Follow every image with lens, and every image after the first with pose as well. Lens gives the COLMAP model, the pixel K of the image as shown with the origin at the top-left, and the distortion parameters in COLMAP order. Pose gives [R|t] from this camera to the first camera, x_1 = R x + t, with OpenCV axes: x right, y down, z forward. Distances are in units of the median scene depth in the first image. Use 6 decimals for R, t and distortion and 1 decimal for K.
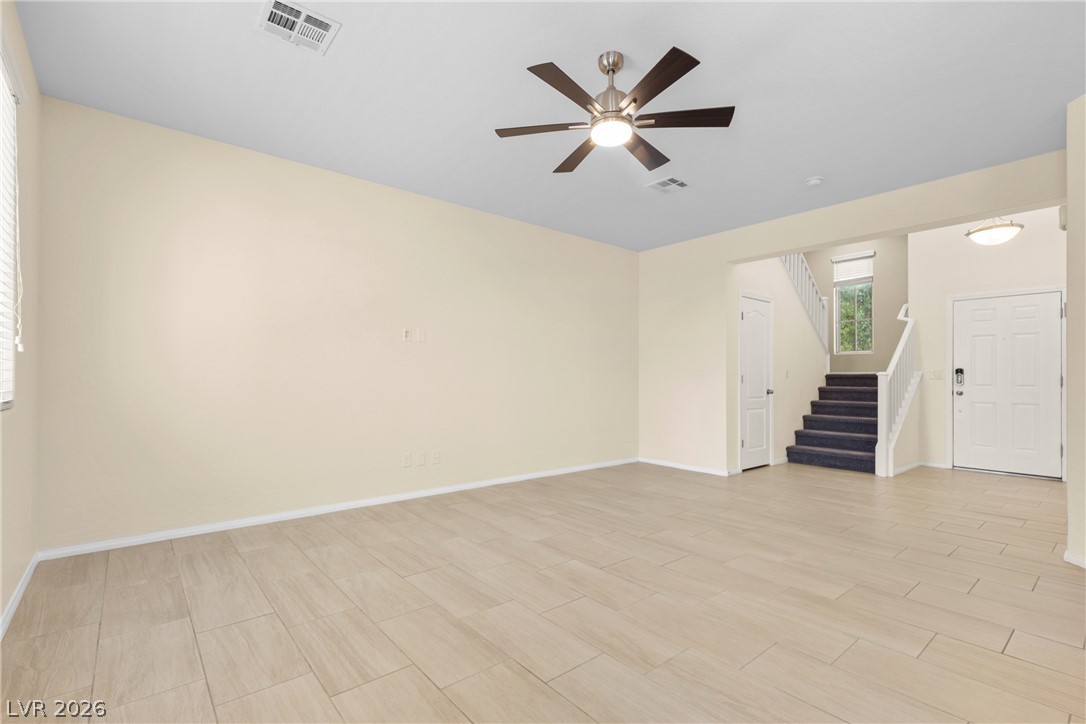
lens RADIAL K [[499.9, 0, 550.6], [0, 499.9, 371.9], [0, 0, 1]] dist [0.015330, -0.001438]
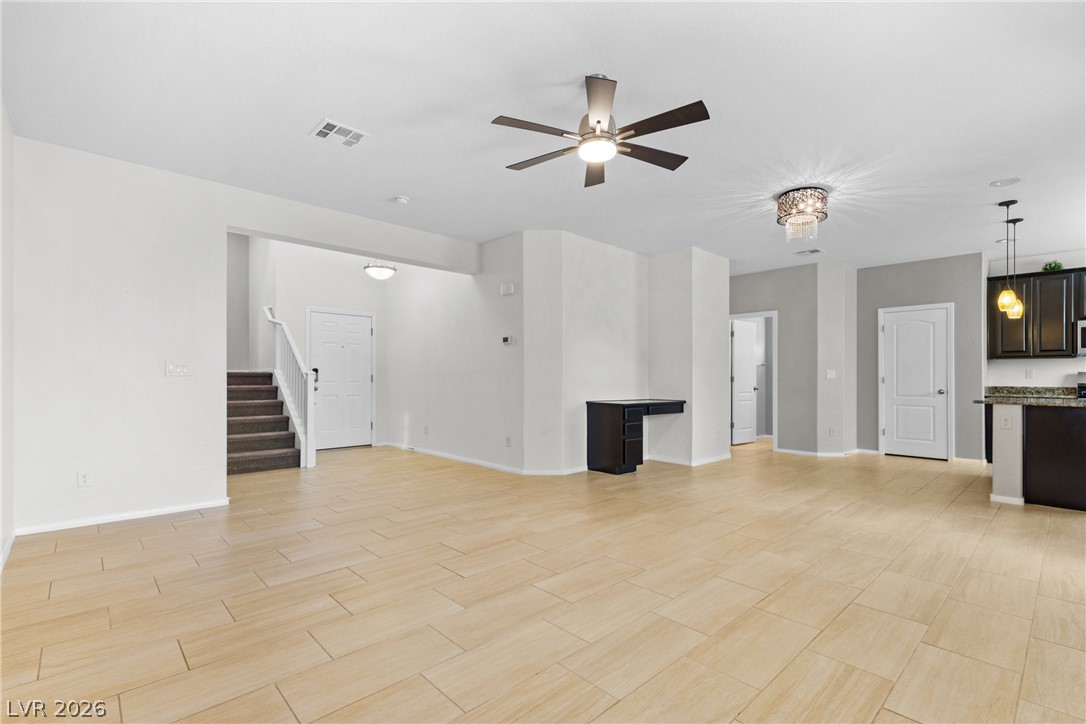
lens RADIAL K [[499.9, 0, 546.0], [0, 499.9, 372.1], [0, 0, 1]] dist [0.015330, -0.001438]
pose [[-0.060972, 0.007869, 0.998108, -0.753057], [-0.015412, 0.999842, -0.008824, 0.007509], [-0.998020, -0.015921, -0.060842, 0.933542]]
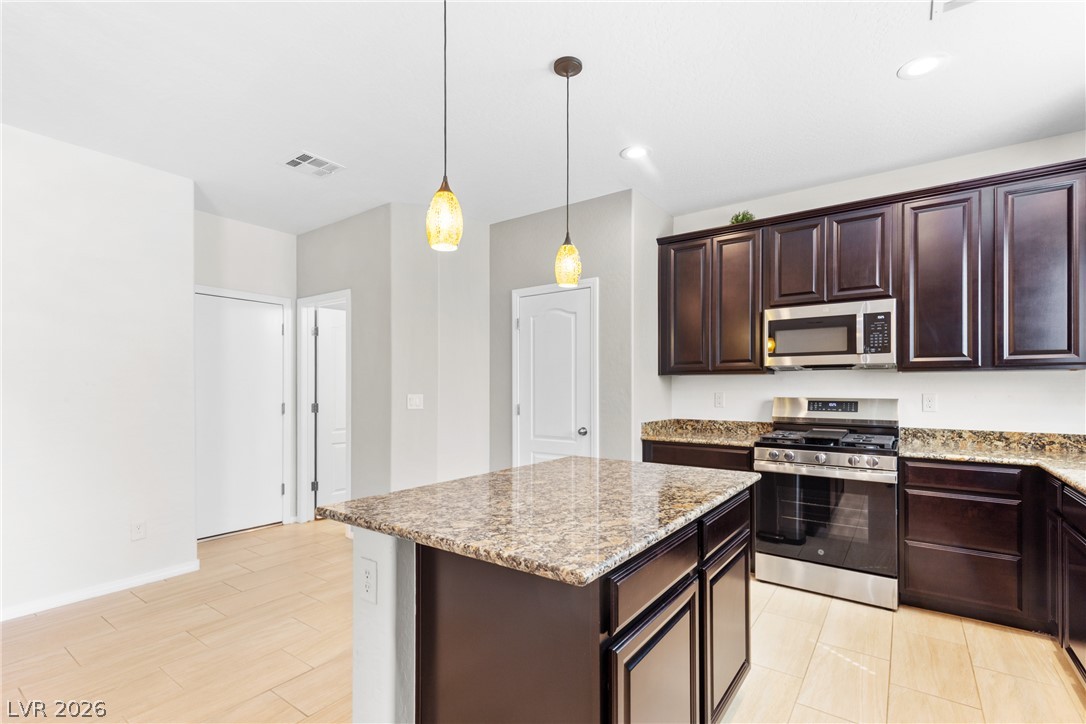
lens RADIAL K [[499.9, 0, 543.3], [0, 499.9, 388.7], [0, 0, 1]] dist [0.015330, -0.001438]
pose [[-0.235941, -0.003912, 0.971759, 0.065821], [-0.008562, 0.999961, 0.001946, -0.058054], [-0.971730, -0.007861, -0.235966, -0.422180]]
